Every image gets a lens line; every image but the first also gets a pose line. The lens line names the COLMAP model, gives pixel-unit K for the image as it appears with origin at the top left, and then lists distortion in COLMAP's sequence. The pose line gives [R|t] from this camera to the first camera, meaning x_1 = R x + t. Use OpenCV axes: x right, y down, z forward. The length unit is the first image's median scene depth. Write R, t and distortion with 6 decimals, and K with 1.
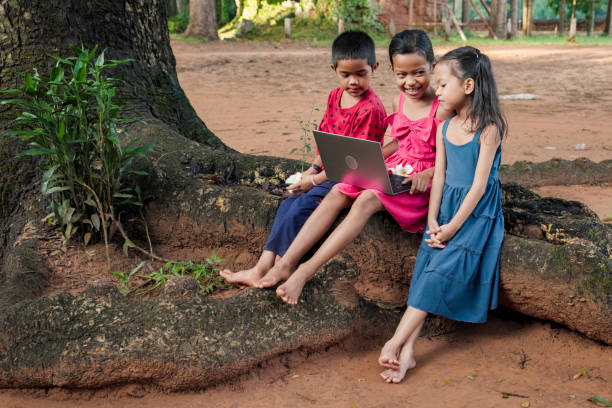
lens RADIAL K [[1061.3, 0, 341.8], [0, 1061.3, 202.8], [0, 0, 1]] dist [0.036269, 0.012592]
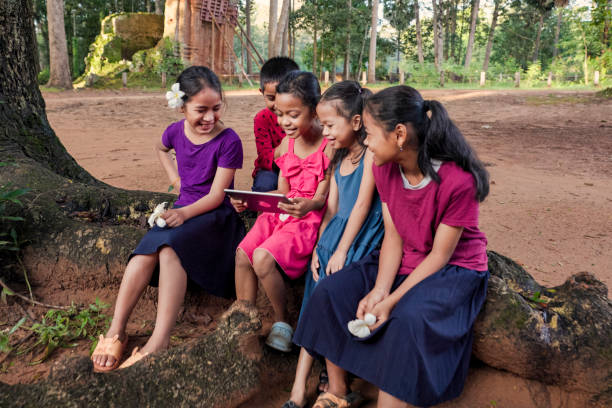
lens RADIAL K [[658.9, 0, 306.0], [0, 658.9, 204.0], [0, 0, 1]] dist [-0.130778, 0.138409]
pose [[0.972532, -0.046644, 0.228049, -0.059993], [0.041811, 0.998788, 0.025983, -0.041894], [-0.228985, -0.015734, 0.973303, 0.337956]]
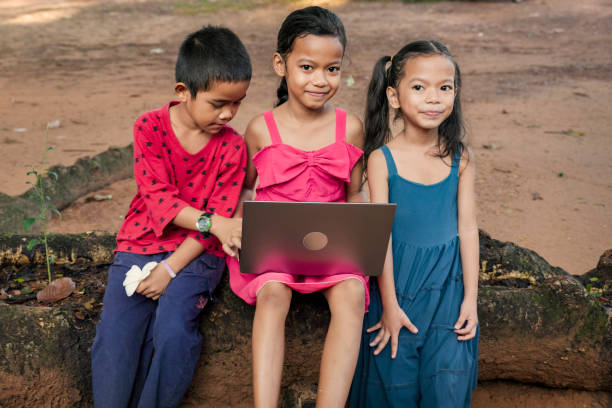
lens RADIAL K [[917.0, 0, 306.0], [0, 917.0, 204.0], [0, 0, 1]] dist [-0.019466, 0.041689]
pose [[0.679389, -0.194907, 0.707419, -0.290014], [0.132231, 0.980814, 0.143242, -0.108415], [-0.721765, -0.003774, 0.692128, 0.503608]]
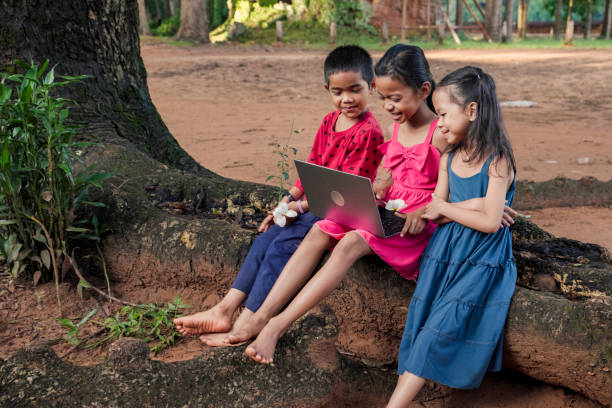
lens RADIAL K [[1016.3, 0, 306.0], [0, 1016.3, 204.0], [0, 0, 1]] dist [0.022325, 0.083483]
pose [[0.999517, 0.005385, -0.030616, 0.010653], [-0.005096, 0.999942, 0.009515, -0.034227], [0.030665, -0.009355, 0.999486, 0.144143]]
